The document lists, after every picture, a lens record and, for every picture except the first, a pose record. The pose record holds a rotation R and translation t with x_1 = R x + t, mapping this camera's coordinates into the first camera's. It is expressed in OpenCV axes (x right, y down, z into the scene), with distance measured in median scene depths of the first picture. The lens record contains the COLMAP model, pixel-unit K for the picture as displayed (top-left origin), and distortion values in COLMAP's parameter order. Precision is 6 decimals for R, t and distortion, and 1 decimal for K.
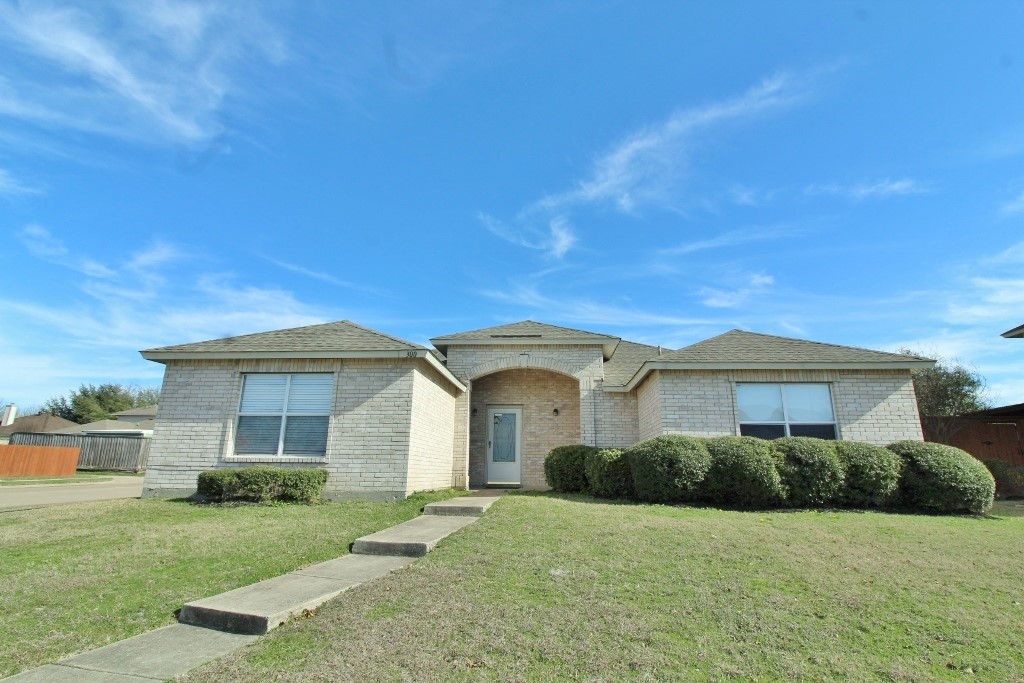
lens RADIAL K [[518.2, 0, 512.0], [0, 518.2, 341.5], [0, 0, 1]] dist [-0.003253, -0.001353]
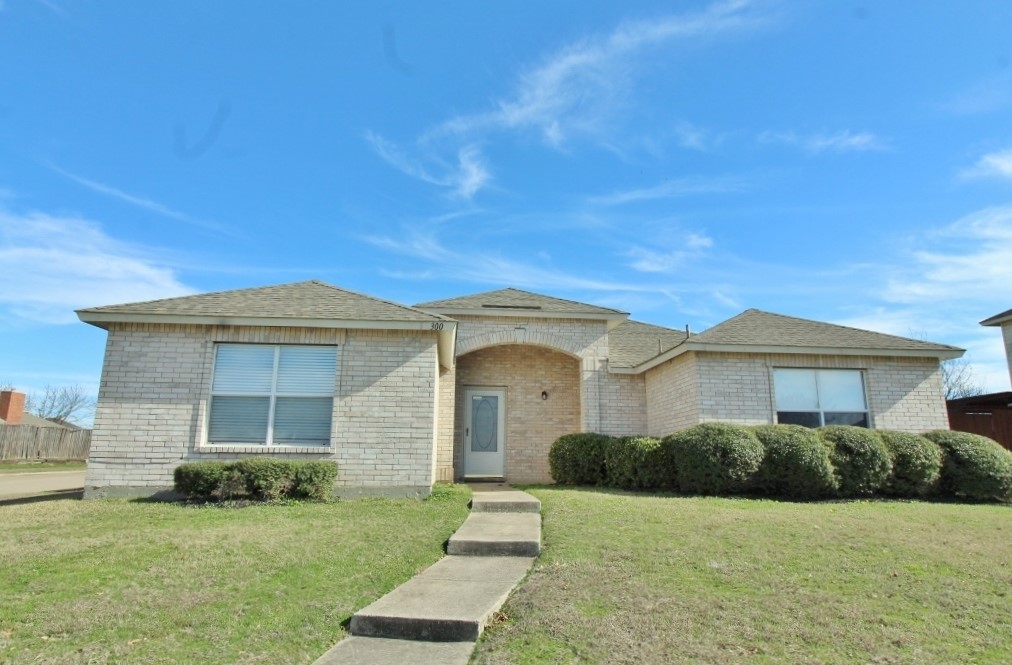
lens RADIAL K [[645.2, 0, 506.3], [0, 645.2, 379.7], [0, 0, 1]] dist [0.005429, -0.000765]
pose [[0.983943, 0.018068, 0.177569, -0.237225], [-0.038508, 0.992922, 0.112350, -0.009587], [-0.174282, -0.117384, 0.977674, -0.044079]]
